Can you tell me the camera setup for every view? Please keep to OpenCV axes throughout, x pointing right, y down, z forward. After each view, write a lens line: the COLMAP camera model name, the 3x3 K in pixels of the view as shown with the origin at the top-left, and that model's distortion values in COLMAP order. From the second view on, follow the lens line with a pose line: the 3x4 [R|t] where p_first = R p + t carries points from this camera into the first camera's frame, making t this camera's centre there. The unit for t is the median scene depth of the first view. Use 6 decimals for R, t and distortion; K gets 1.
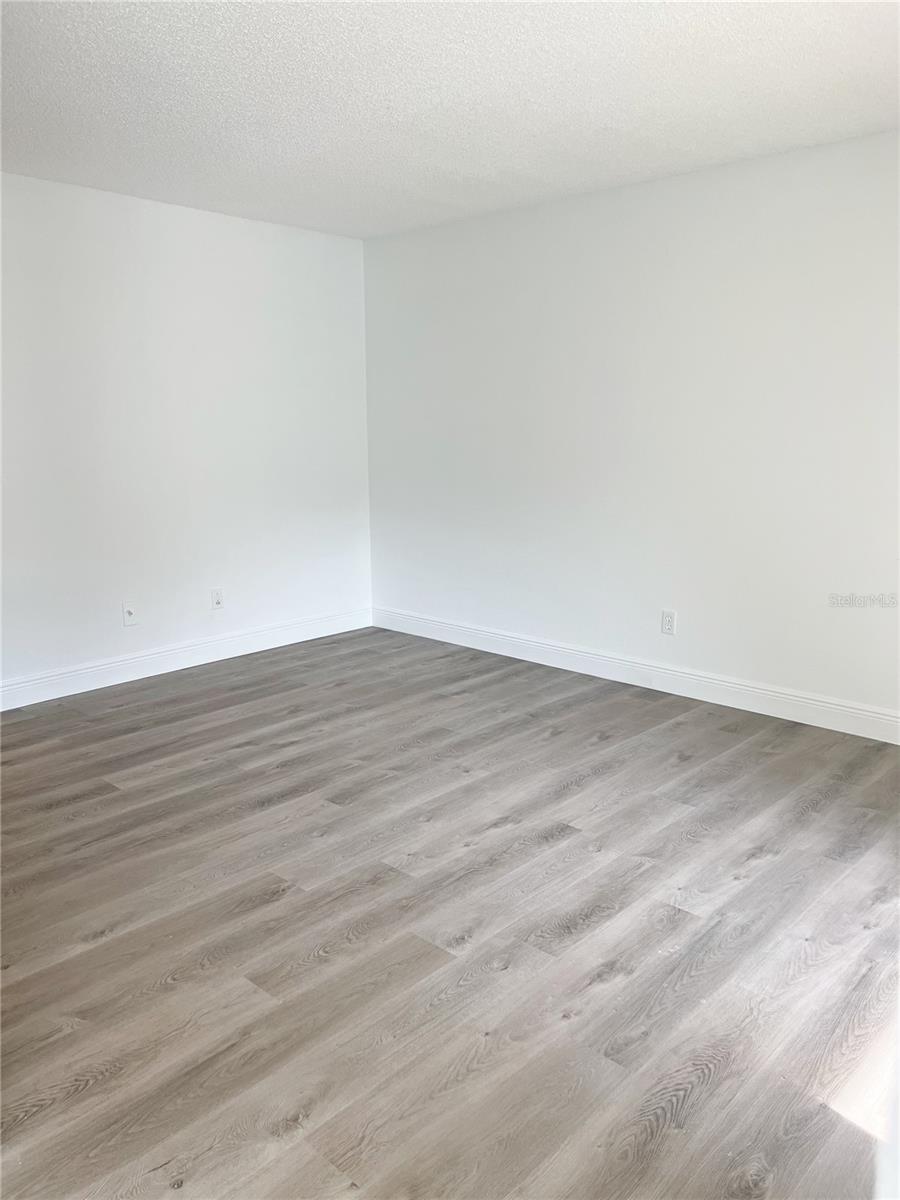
lens RADIAL K [[911.9, 0, 452.0], [0, 911.9, 599.5], [0, 0, 1]] dist [0.045158, -0.062258]
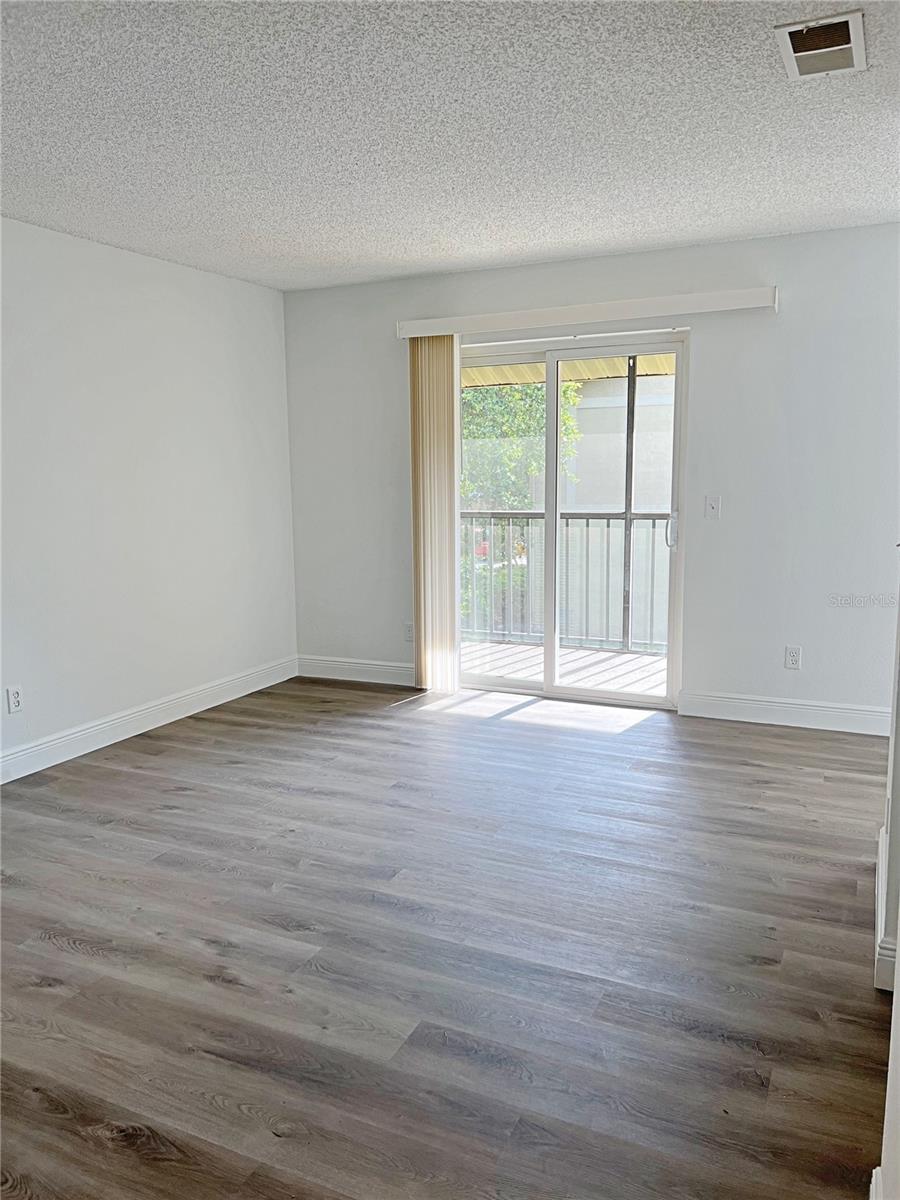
lens RADIAL K [[911.9, 0, 451.6], [0, 911.9, 601.0], [0, 0, 1]] dist [0.045158, -0.062258]
pose [[-0.309155, -0.139601, 0.940710, -0.877700], [0.193898, 0.959137, 0.206059, -0.204628], [-0.931035, 0.246106, -0.269454, 0.994171]]
